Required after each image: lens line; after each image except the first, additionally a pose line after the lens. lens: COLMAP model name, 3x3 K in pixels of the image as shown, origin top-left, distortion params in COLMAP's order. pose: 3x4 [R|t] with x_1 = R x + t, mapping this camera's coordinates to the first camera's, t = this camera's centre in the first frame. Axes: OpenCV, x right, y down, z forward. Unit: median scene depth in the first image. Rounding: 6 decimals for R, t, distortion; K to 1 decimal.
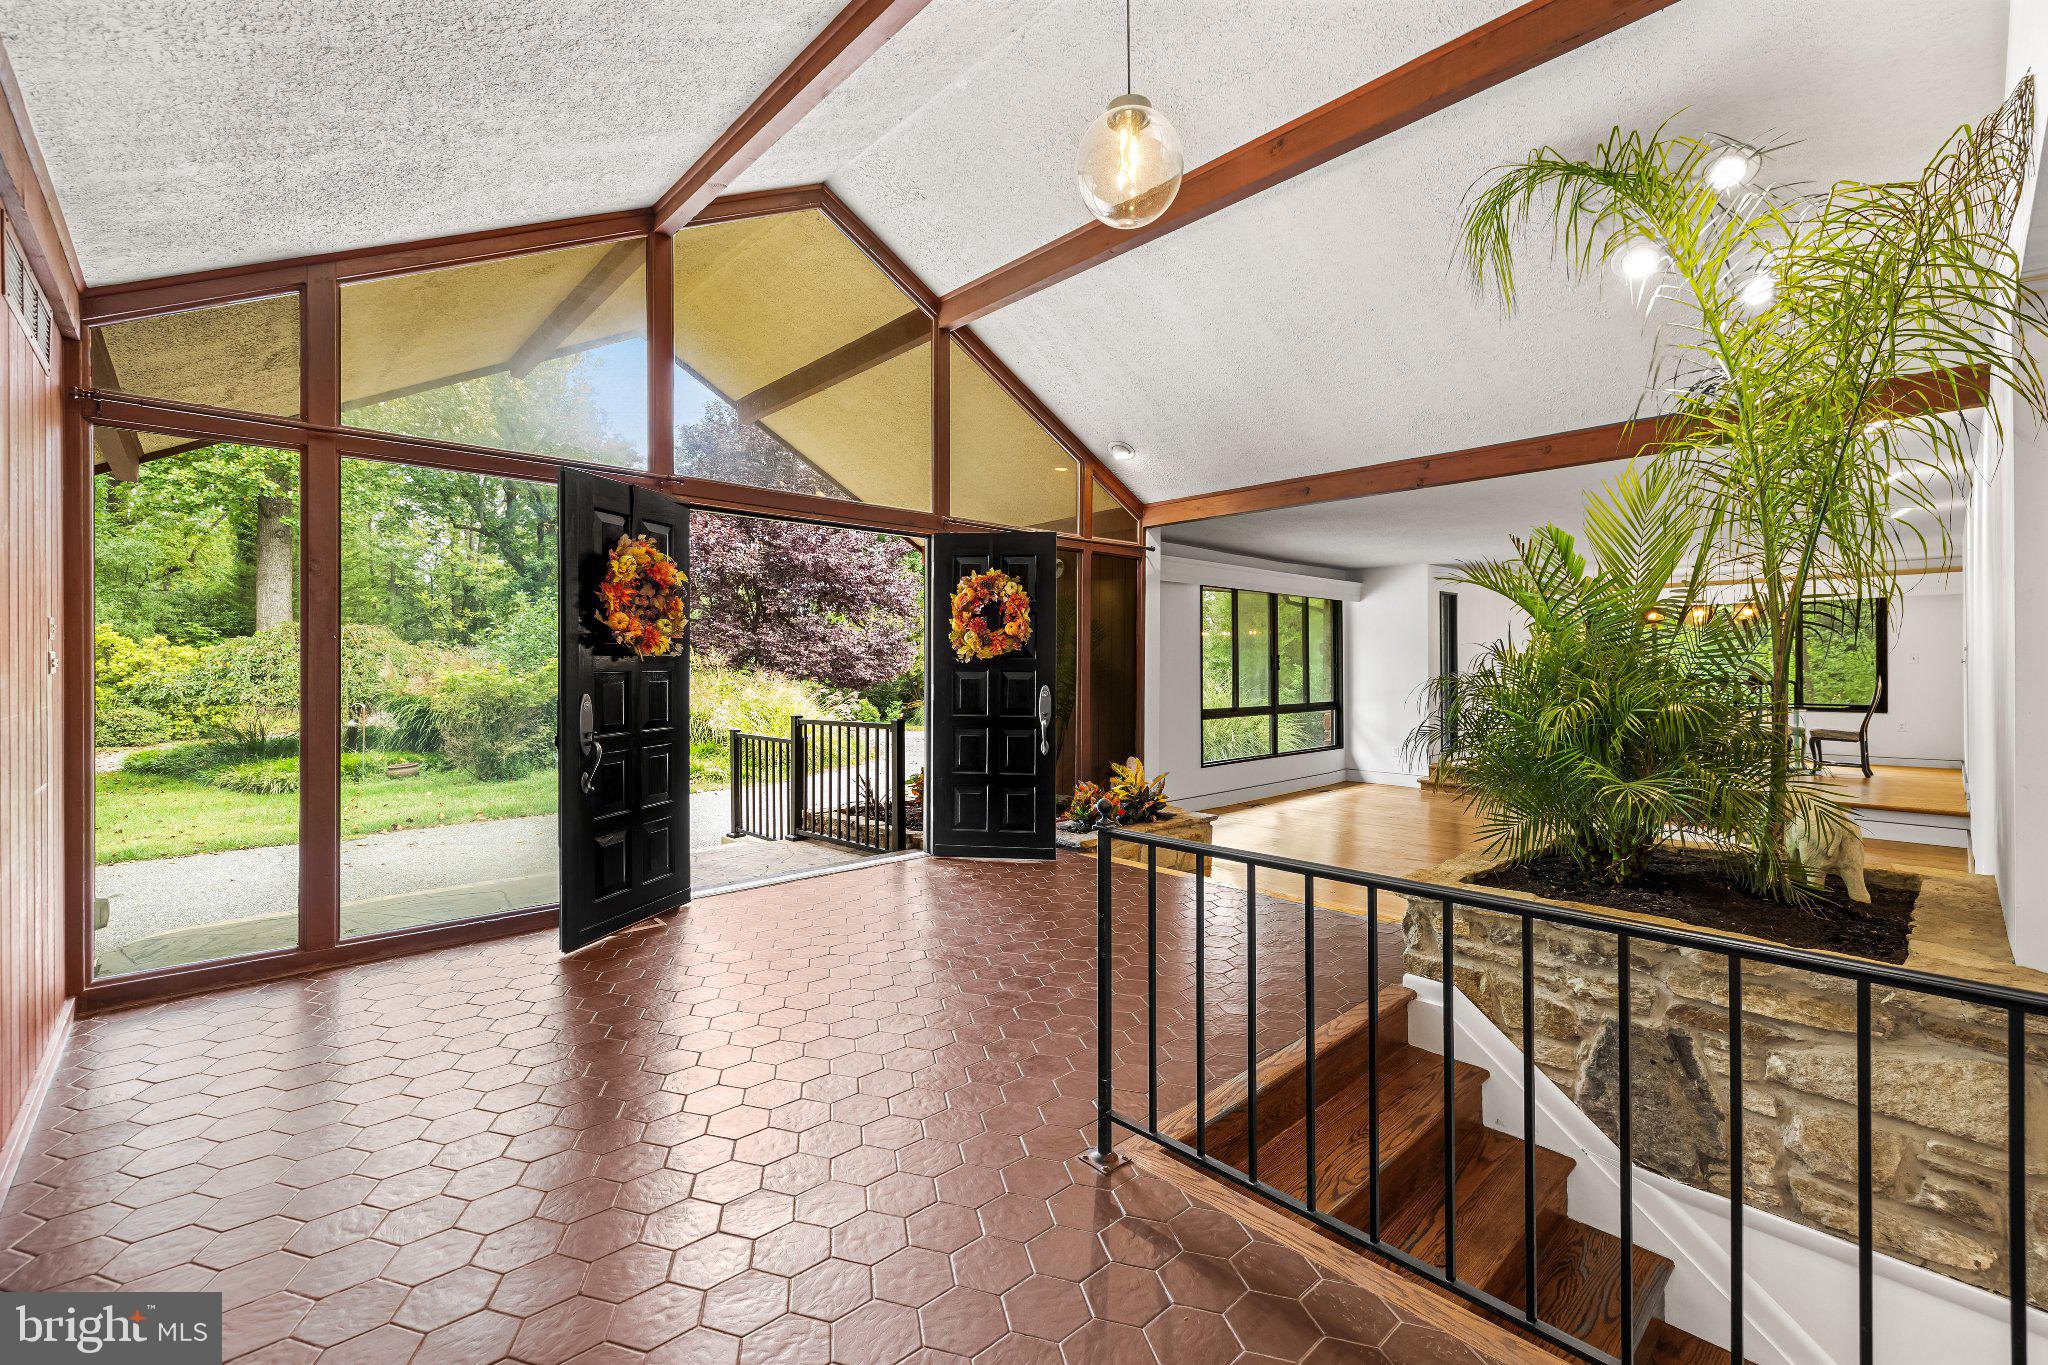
lens RADIAL K [[870.5, 0, 1024.0], [0, 870.5, 682.5], [0, 0, 1]] dist [-0.001029, -0.000102]
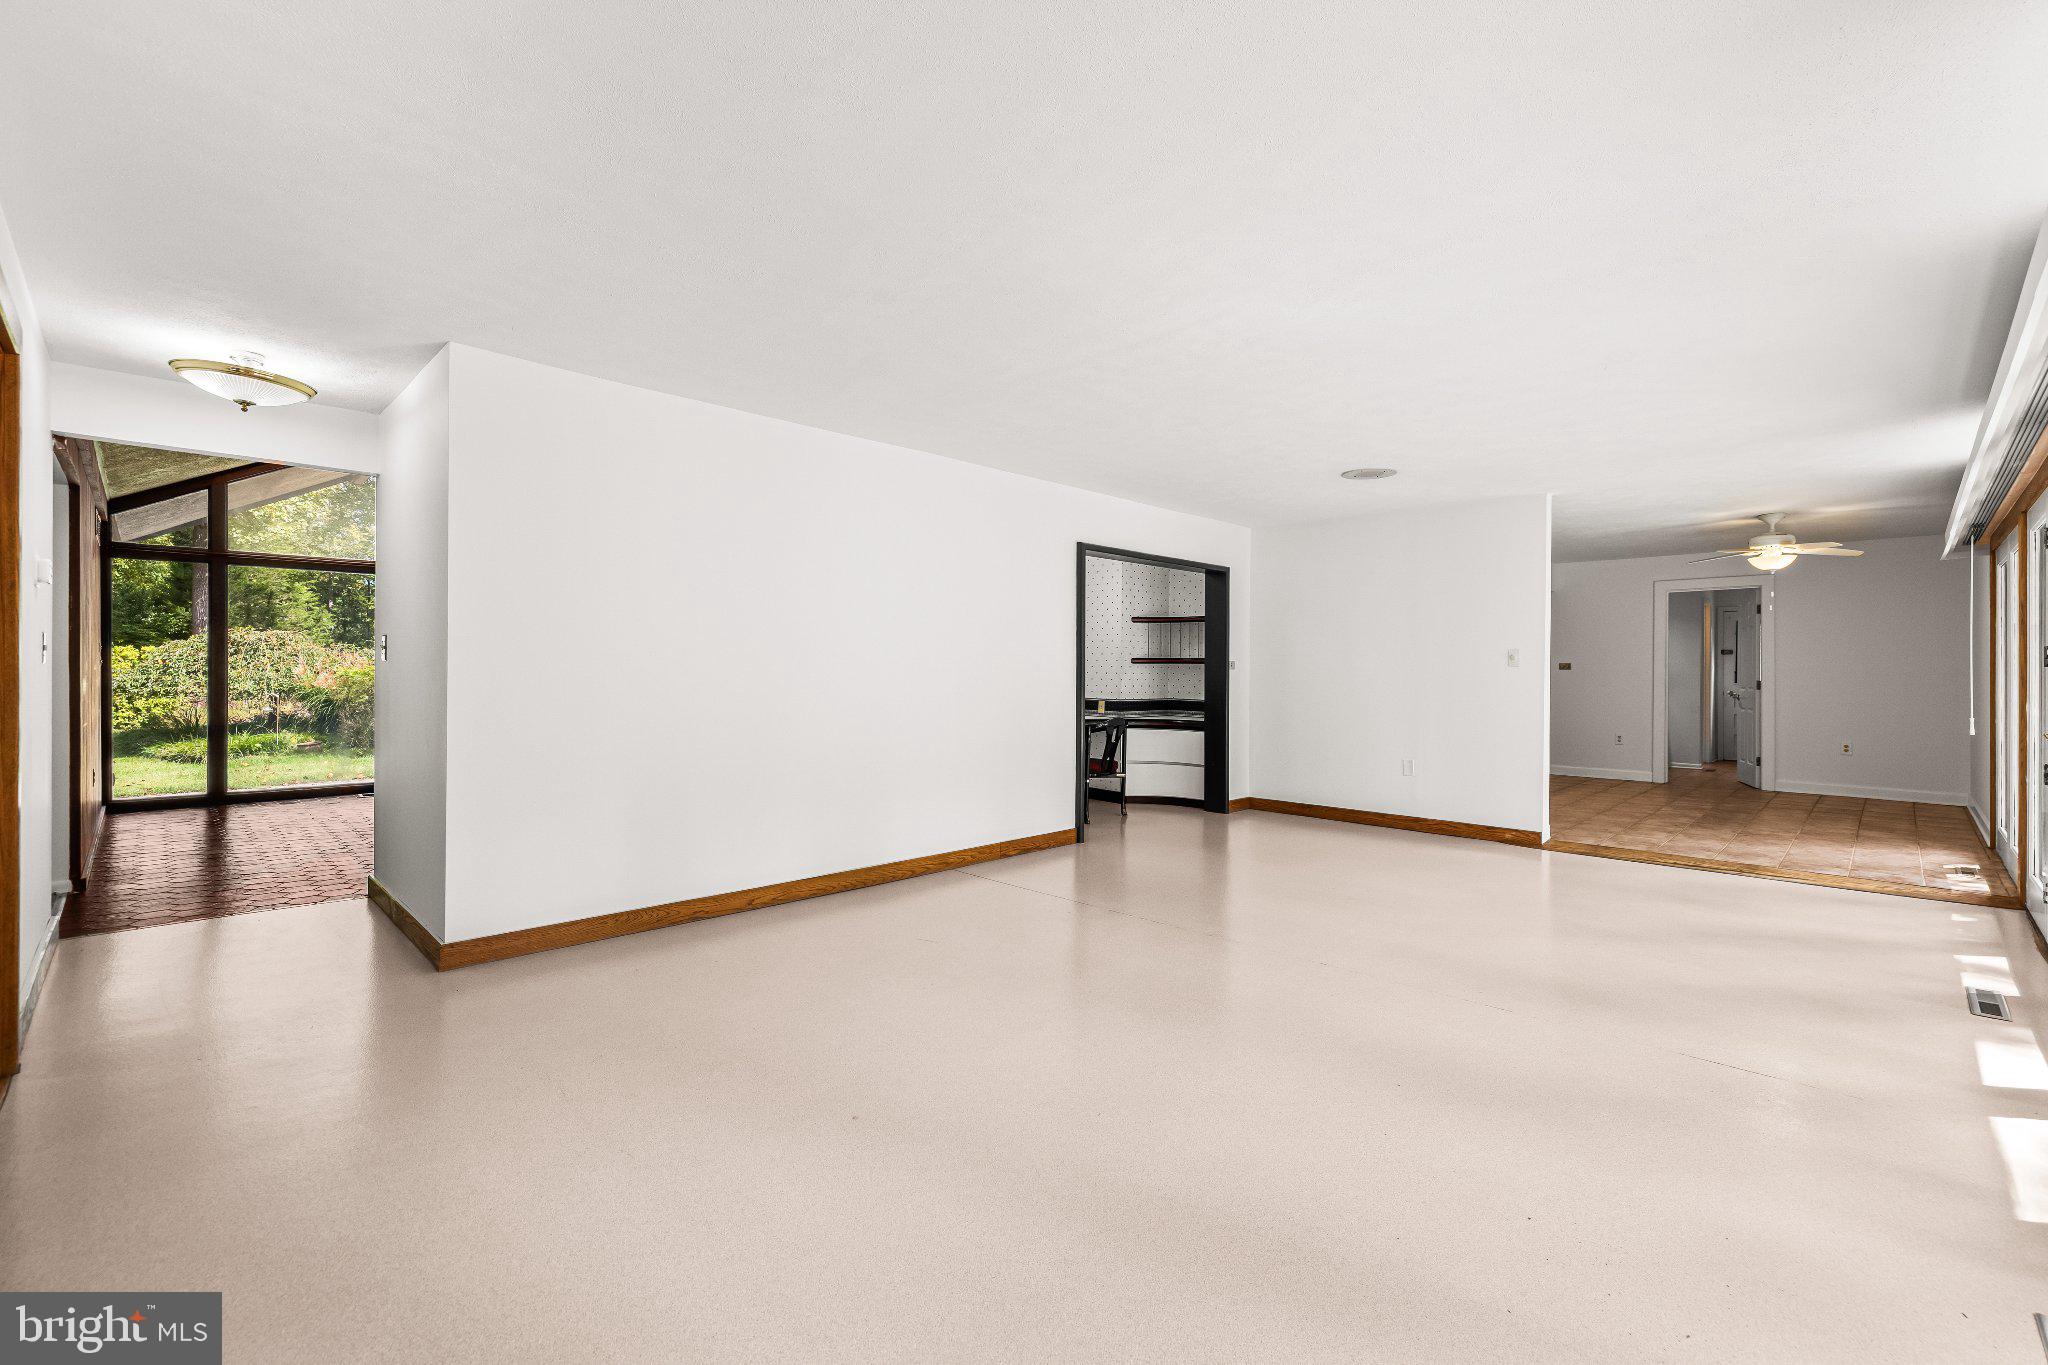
lens RADIAL K [[870.5, 0, 1024.0], [0, 870.5, 682.5], [0, 0, 1]] dist [-0.001029, -0.000102]
pose [[0.999246, 0.005704, 0.038401, 0.269856], [-0.005570, 0.999978, -0.003597, 0.005728], [-0.038420, 0.003381, 0.999256, -0.299772]]
